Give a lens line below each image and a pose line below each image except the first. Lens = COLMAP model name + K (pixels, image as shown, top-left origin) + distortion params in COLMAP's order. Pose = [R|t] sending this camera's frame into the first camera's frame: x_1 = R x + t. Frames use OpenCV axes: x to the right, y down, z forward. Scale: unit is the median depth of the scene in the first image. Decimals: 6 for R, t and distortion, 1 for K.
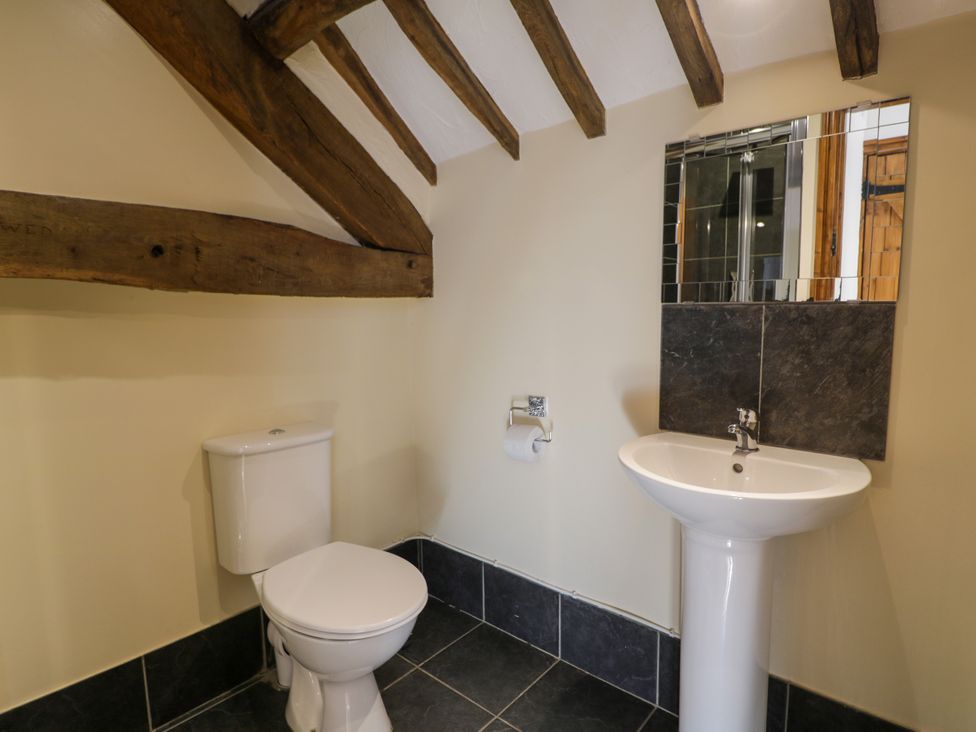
lens RADIAL K [[545.9, 0, 488.0], [0, 545.9, 366.0], [0, 0, 1]] dist [-0.003893, -0.002000]
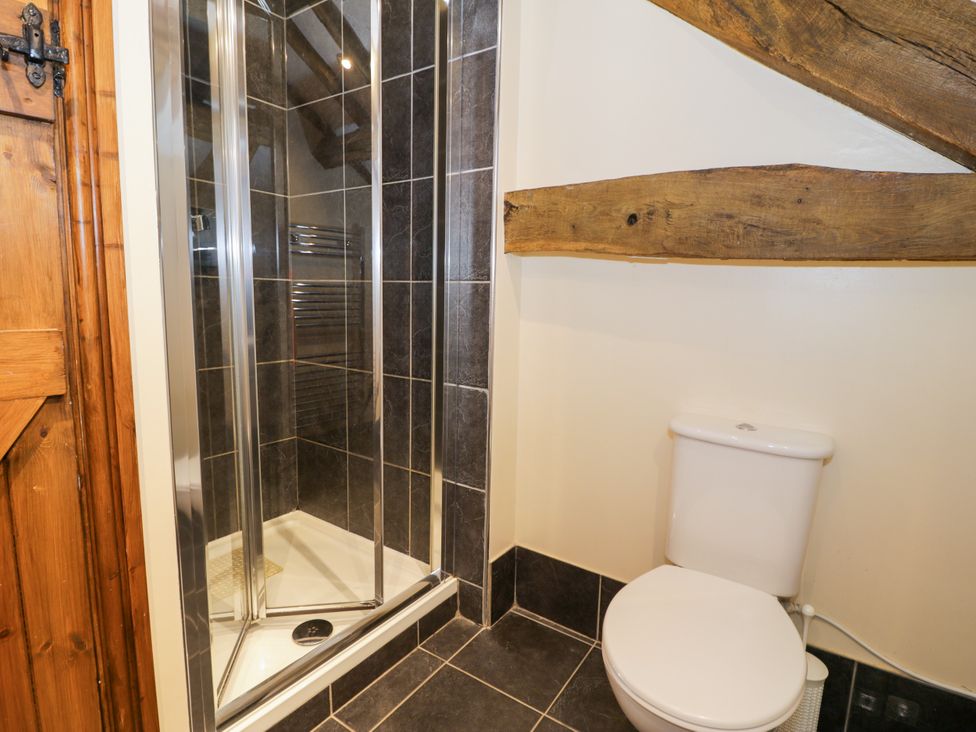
lens RADIAL K [[507.3, 0, 488.0], [0, 507.3, 366.0], [0, 0, 1]] dist [0.004022, -0.015598]
pose [[0.113075, 0.150660, -0.982098, 0.349429], [-0.136633, 0.981404, 0.134823, -0.023355], [0.984147, 0.118942, 0.131557, 0.579620]]
